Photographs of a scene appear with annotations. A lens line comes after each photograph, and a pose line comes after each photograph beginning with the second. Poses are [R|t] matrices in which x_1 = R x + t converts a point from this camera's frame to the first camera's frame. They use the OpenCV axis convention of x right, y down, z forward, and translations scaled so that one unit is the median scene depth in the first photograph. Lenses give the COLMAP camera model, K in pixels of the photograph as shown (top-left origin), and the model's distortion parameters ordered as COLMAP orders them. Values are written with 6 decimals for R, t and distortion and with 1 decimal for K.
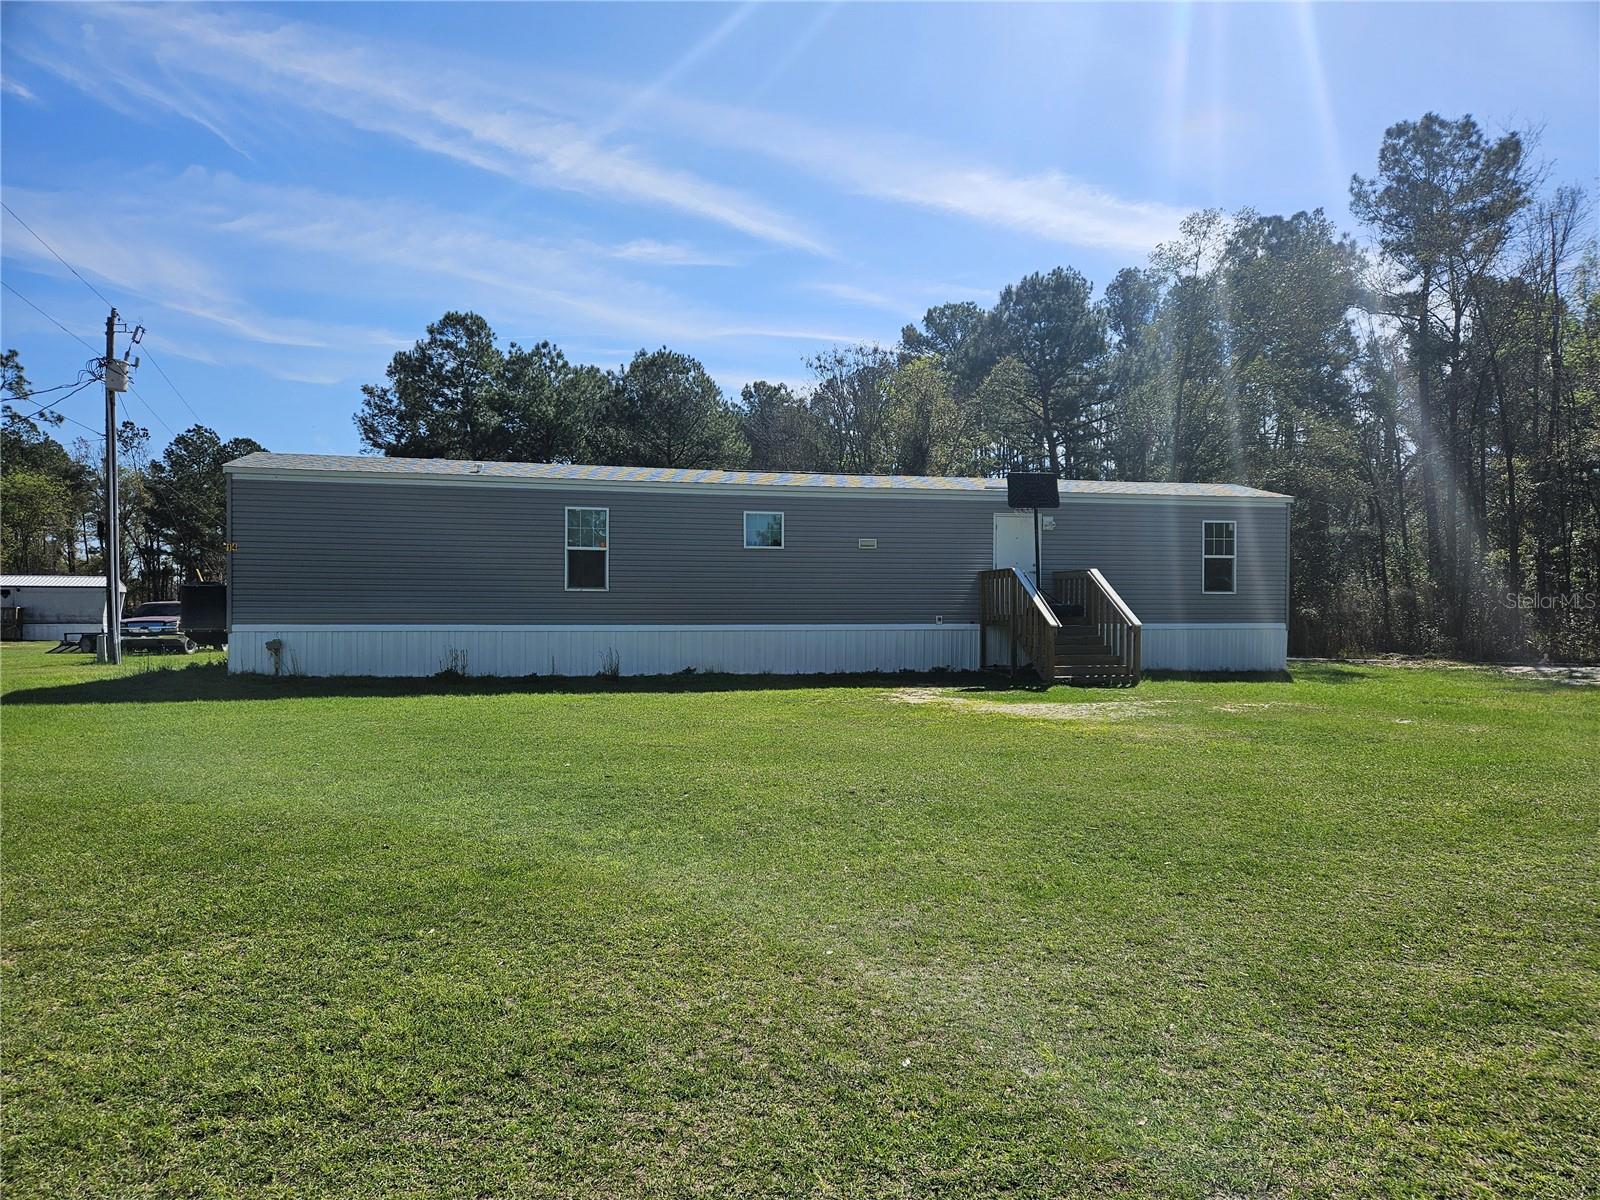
lens RADIAL K [[1074.5, 0, 794.0], [0, 1074.5, 629.7], [0, 0, 1]] dist [0.078433, -0.075034]
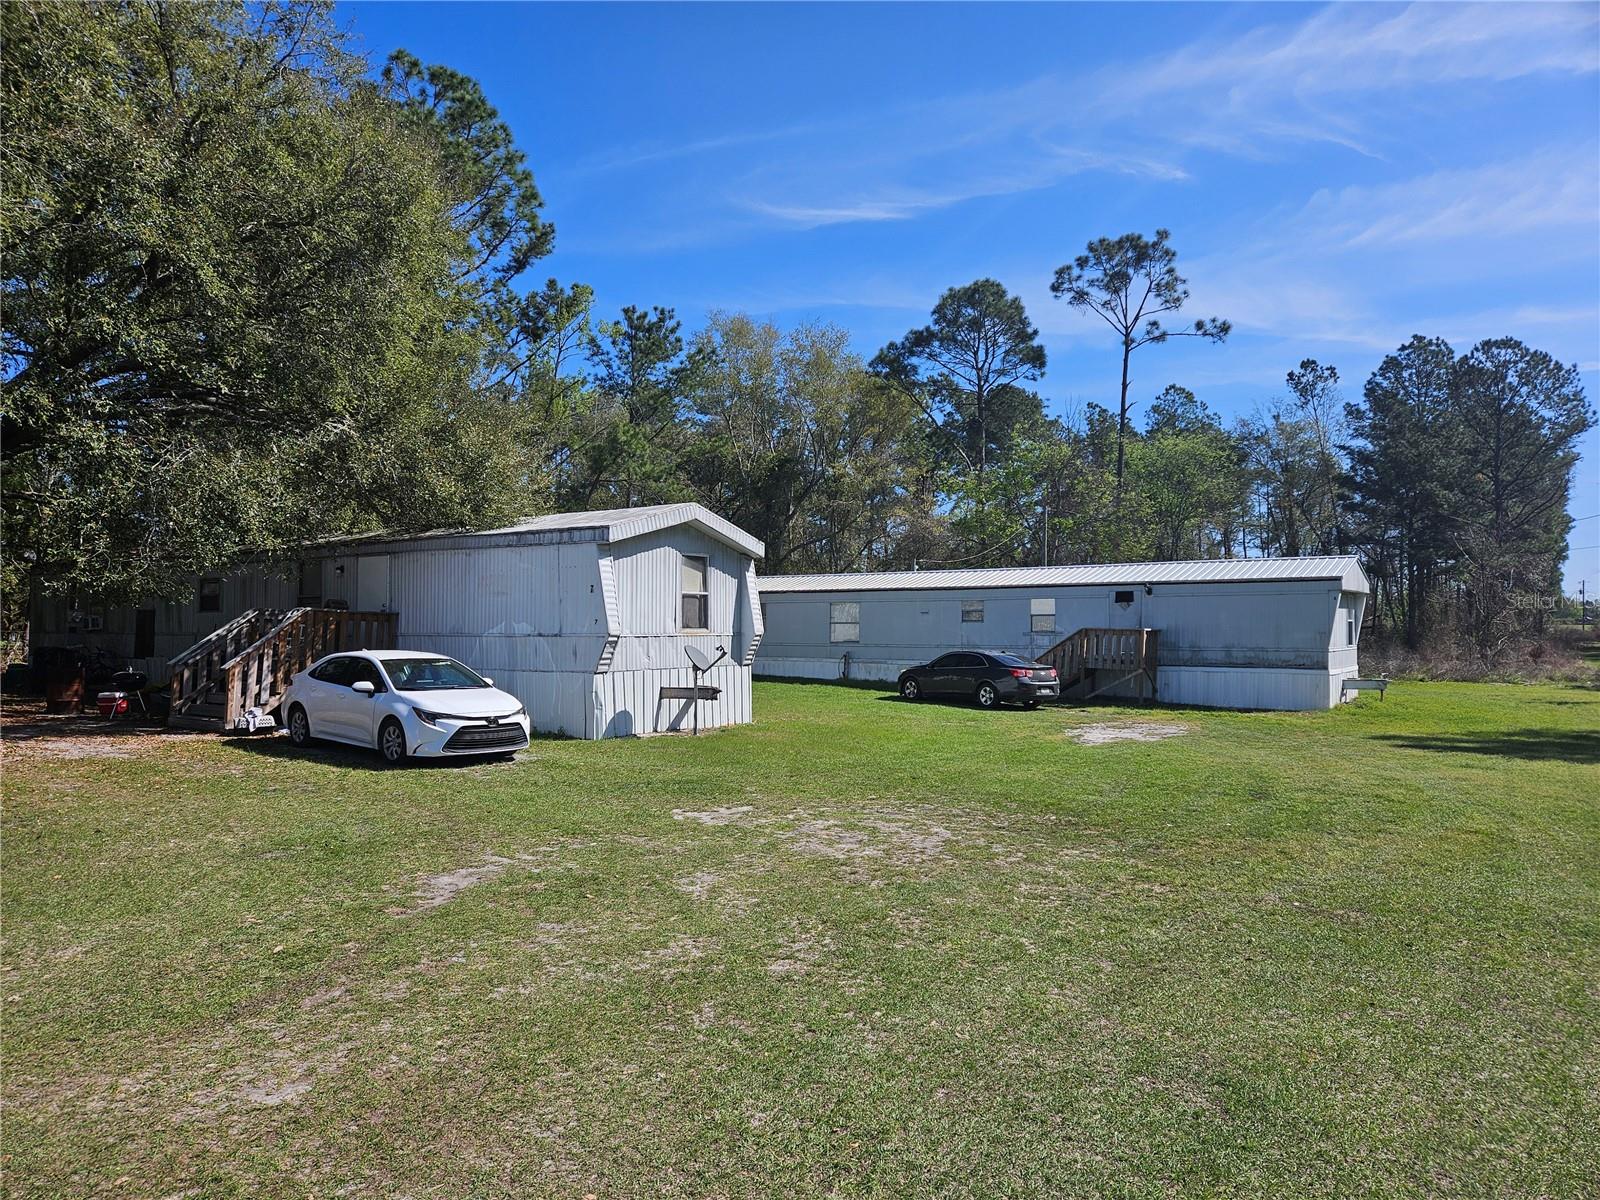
lens RADIAL K [[1074.5, 0, 794.0], [0, 1074.5, 629.7], [0, 0, 1]] dist [0.078433, -0.075034]
pose [[0.576855, -0.000004, -0.816846, -0.308192], [-0.013423, 0.999865, -0.009483, -0.010028], [0.816736, 0.016435, 0.576777, 0.449622]]
